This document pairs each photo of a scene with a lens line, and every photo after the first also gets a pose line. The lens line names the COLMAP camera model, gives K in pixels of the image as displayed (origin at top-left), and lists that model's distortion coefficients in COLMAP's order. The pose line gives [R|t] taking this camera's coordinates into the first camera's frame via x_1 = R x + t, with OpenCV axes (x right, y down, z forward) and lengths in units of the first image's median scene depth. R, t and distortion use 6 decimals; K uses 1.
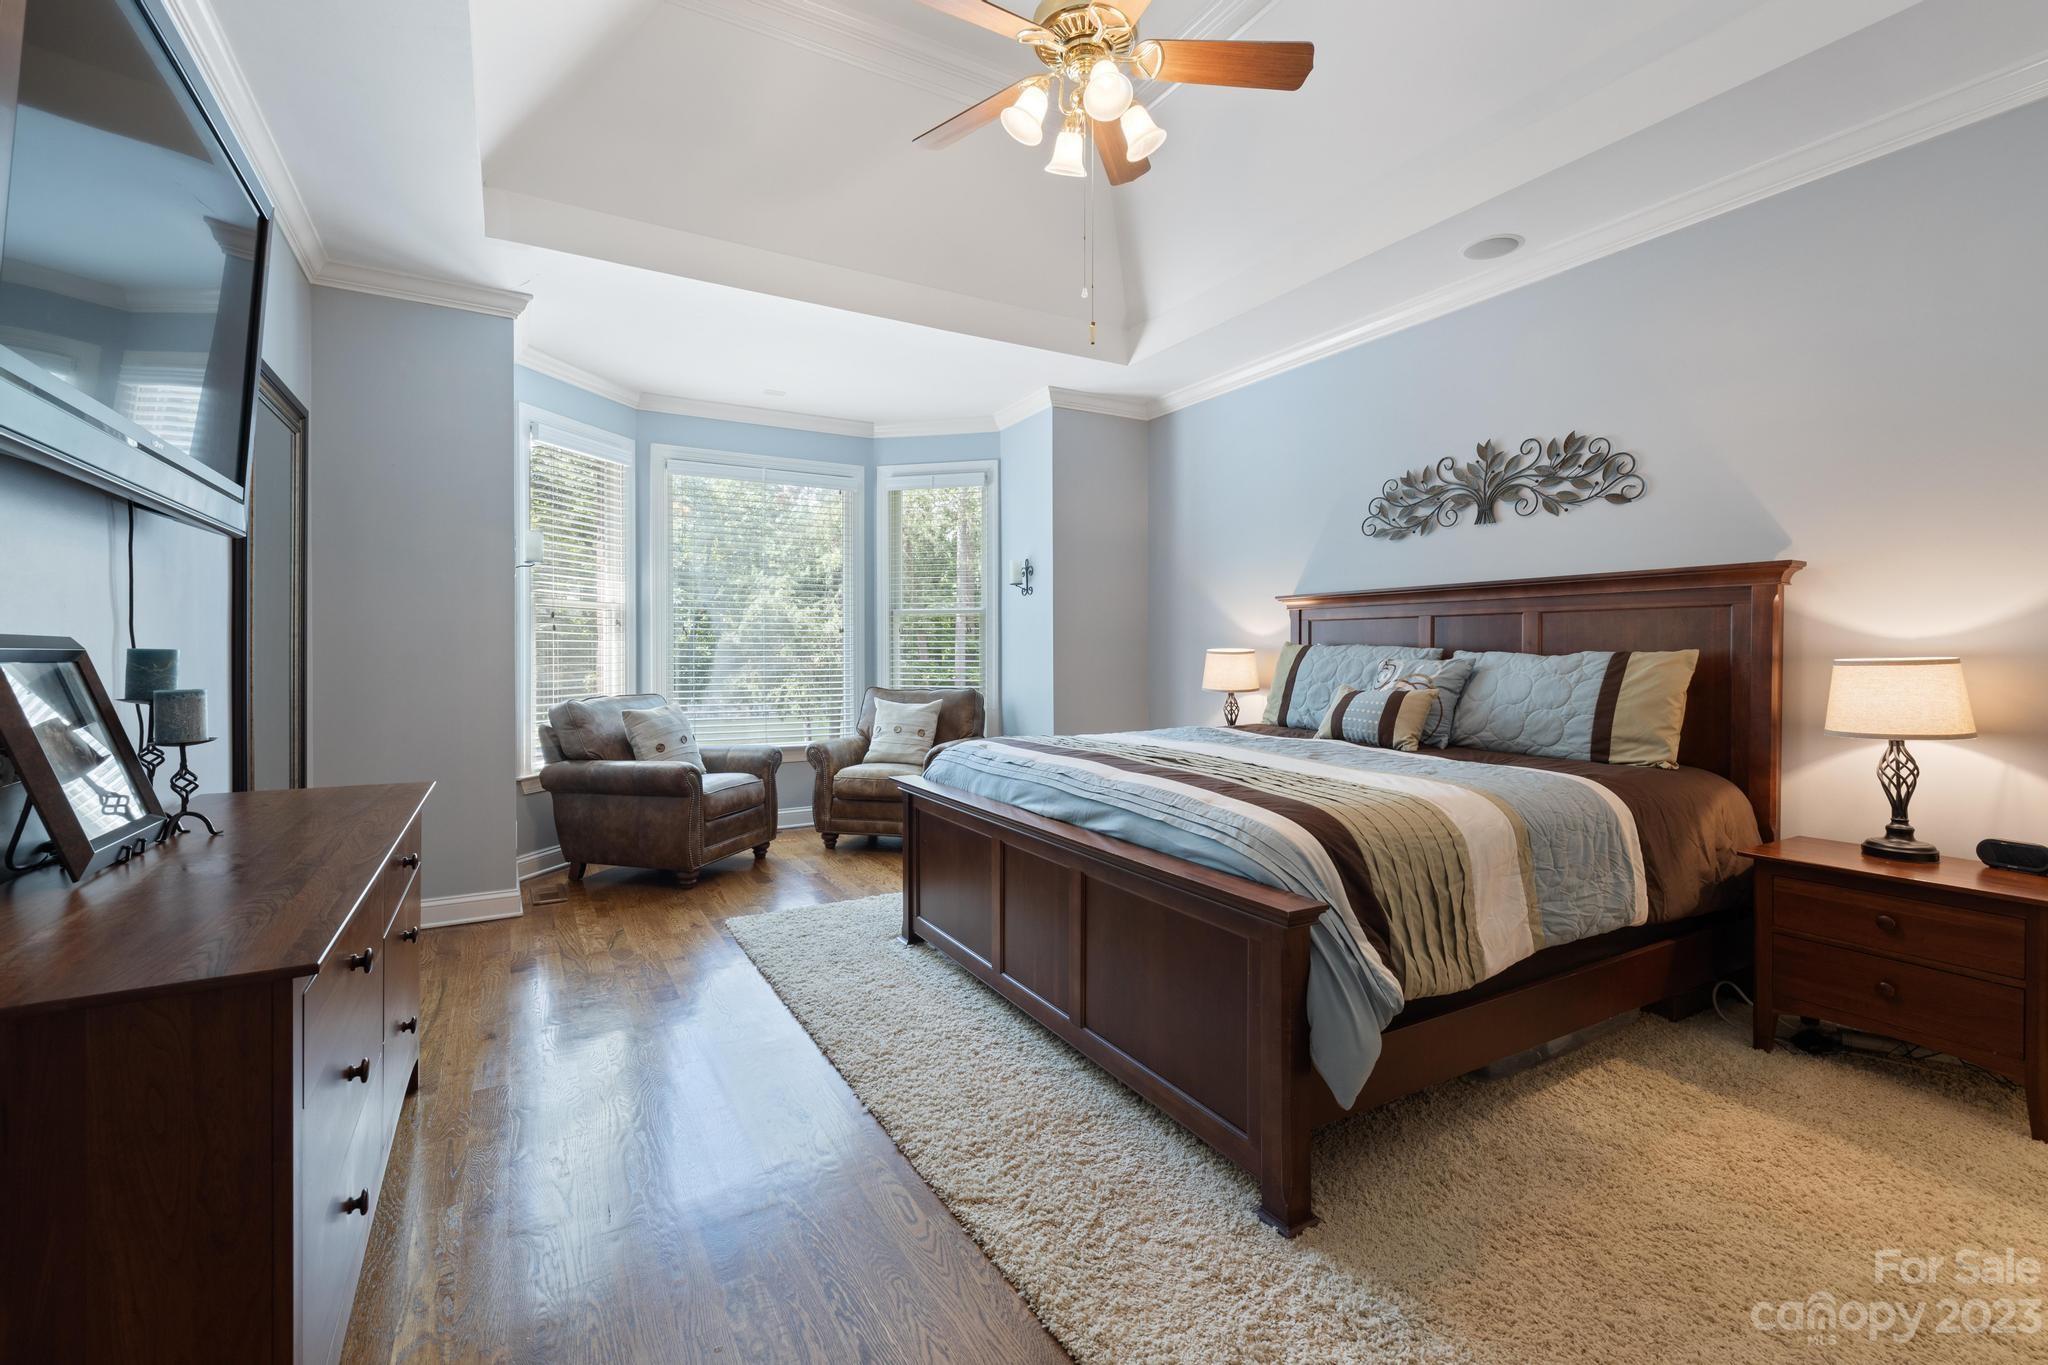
lens RADIAL K [[907.5, 0, 1027.9], [0, 907.5, 655.4], [0, 0, 1]] dist [0.000255, 0.000079]
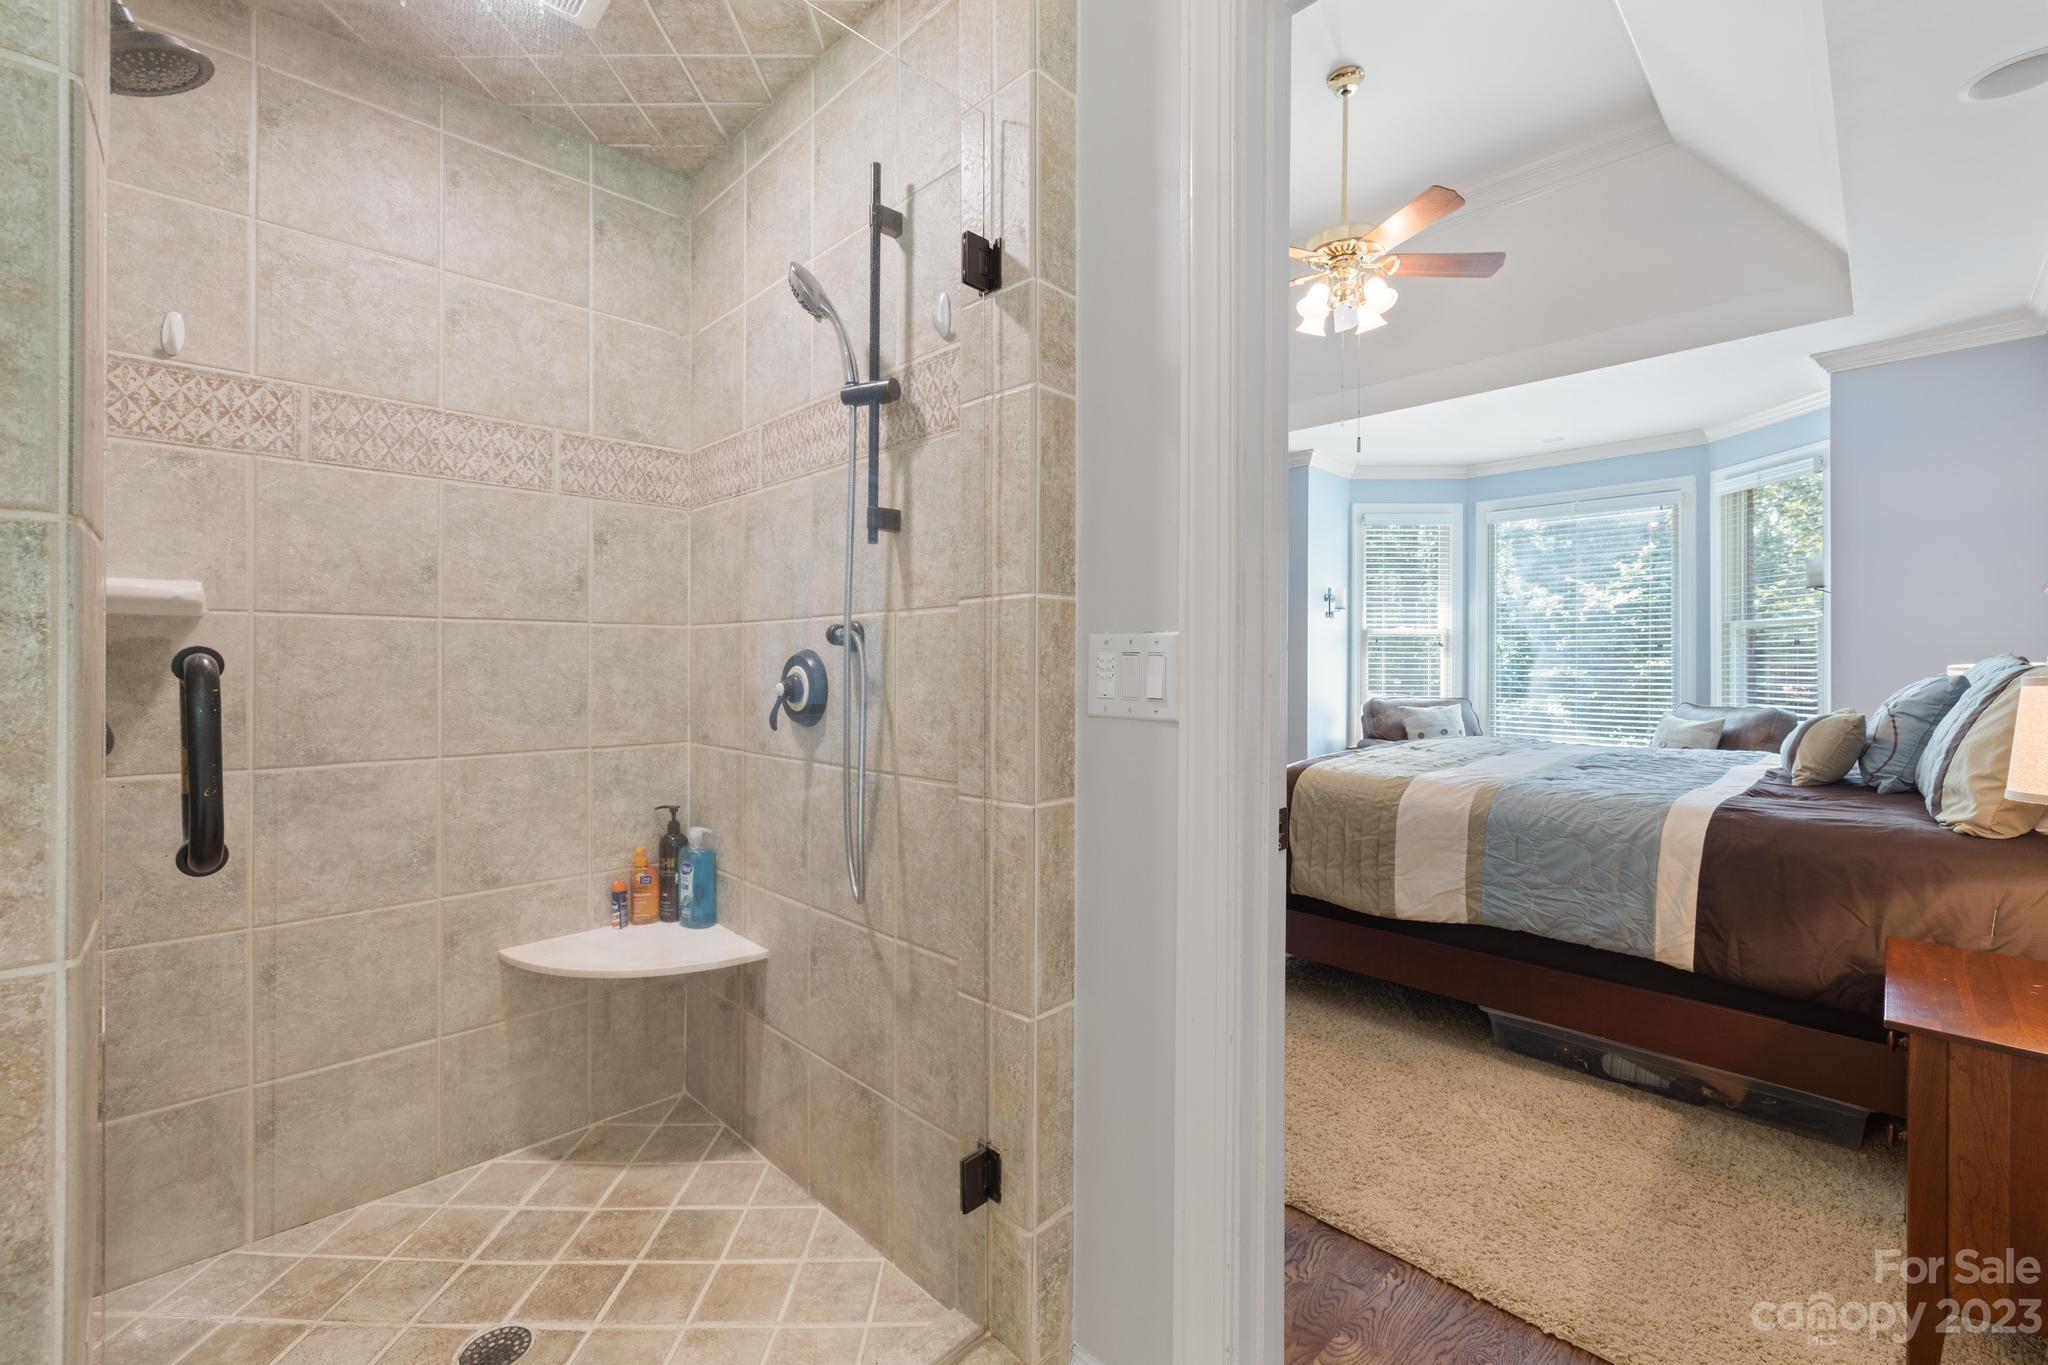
lens RADIAL K [[859.7, 0, 1023.6], [0, 859.7, 681.0], [0, 0, 1]] dist [0.000030, 0.000265]
pose [[0.257549, 0.017374, -0.966109, 0.615865], [0.000659, 0.999835, 0.018157, -0.002797], [0.966265, -0.005313, 0.257495, 0.063536]]
